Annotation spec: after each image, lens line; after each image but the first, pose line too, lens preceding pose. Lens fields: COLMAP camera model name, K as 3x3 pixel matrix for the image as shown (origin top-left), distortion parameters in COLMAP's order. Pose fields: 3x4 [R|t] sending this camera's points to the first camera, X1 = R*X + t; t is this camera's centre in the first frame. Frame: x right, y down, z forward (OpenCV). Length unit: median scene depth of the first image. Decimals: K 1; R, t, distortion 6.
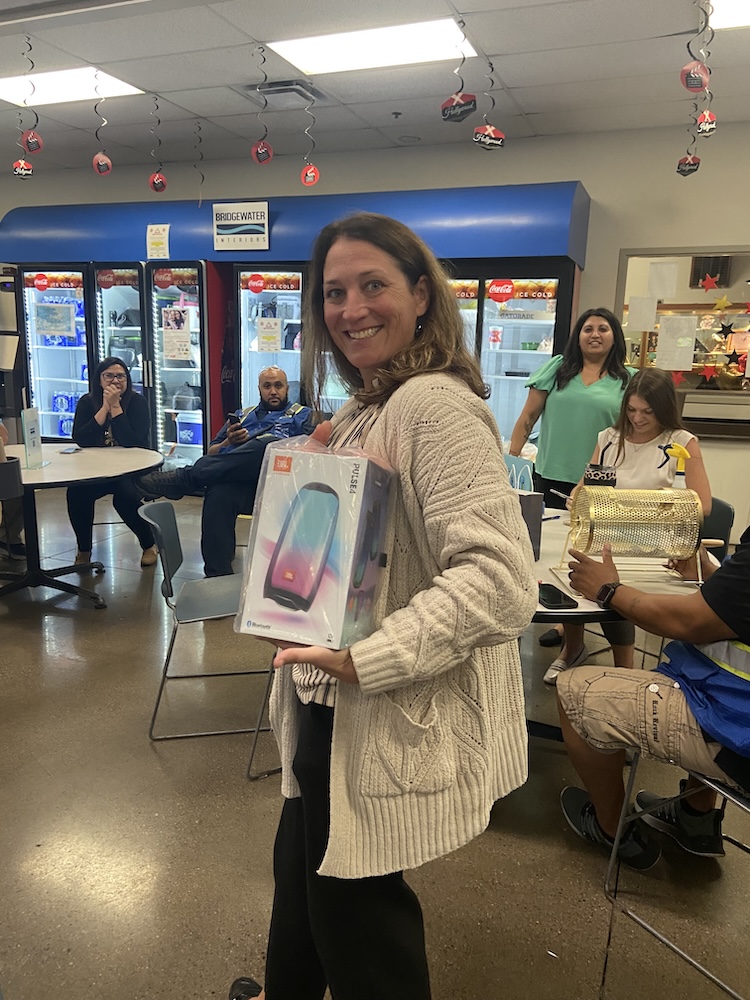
lens RADIAL K [[751.3, 0, 379.5], [0, 751.3, 497.7], [0, 0, 1]] dist [0.119122, -0.145115]
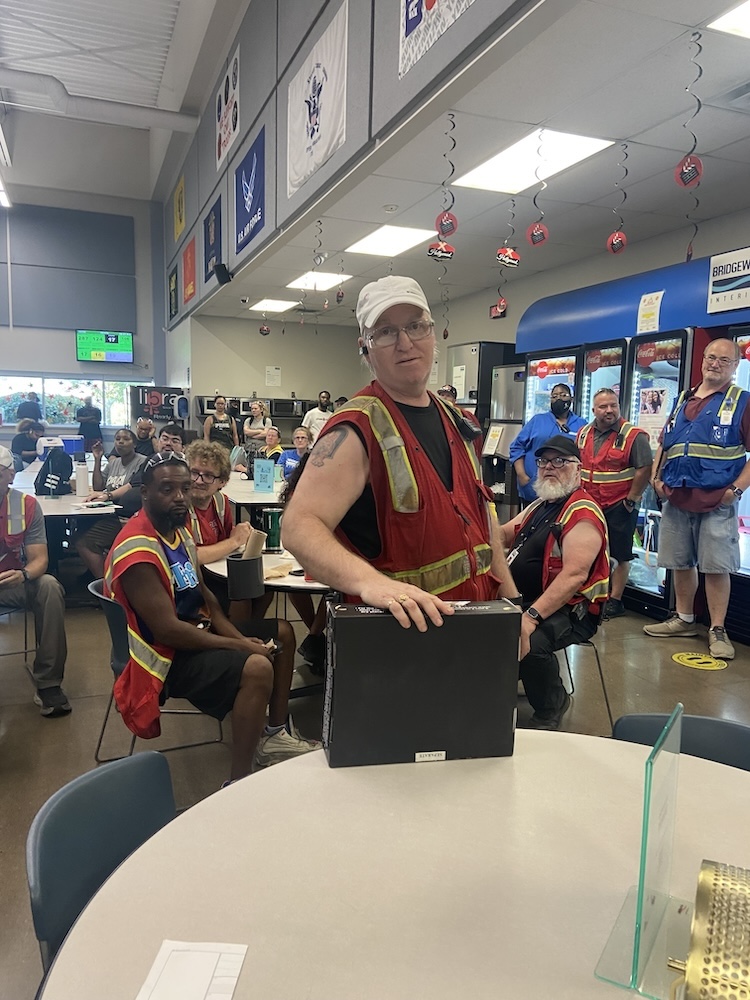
lens RADIAL K [[745.8, 0, 371.8], [0, 745.8, 508.8], [0, 0, 1]] dist [0.108045, -0.143672]
pose [[0.668063, 0.079259, -0.739872, 0.148263], [-0.150610, 0.988134, -0.030138, -0.049685], [0.728703, 0.131566, 0.672073, 0.247129]]
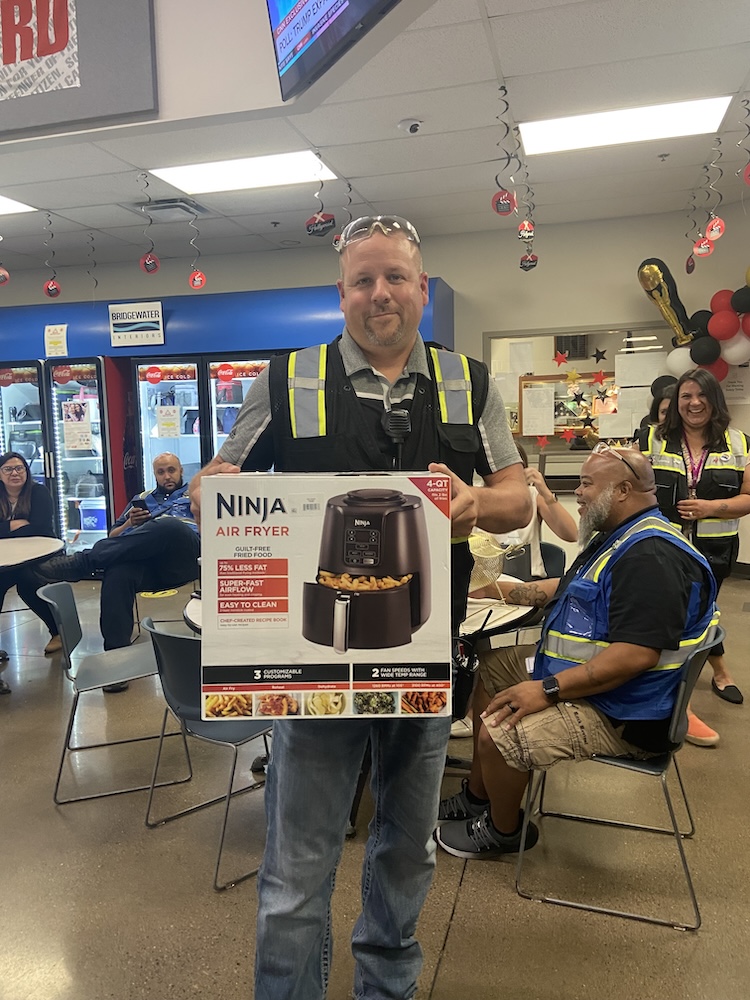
lens RADIAL K [[754.1, 0, 380.8], [0, 754.1, 494.1], [0, 0, 1]] dist [0.115915, -0.137961]
pose [[0.992326, -0.063187, 0.106282, 0.029079], [0.073306, 0.992854, -0.094169, 0.007468], [-0.099572, 0.101238, 0.989867, -0.072141]]
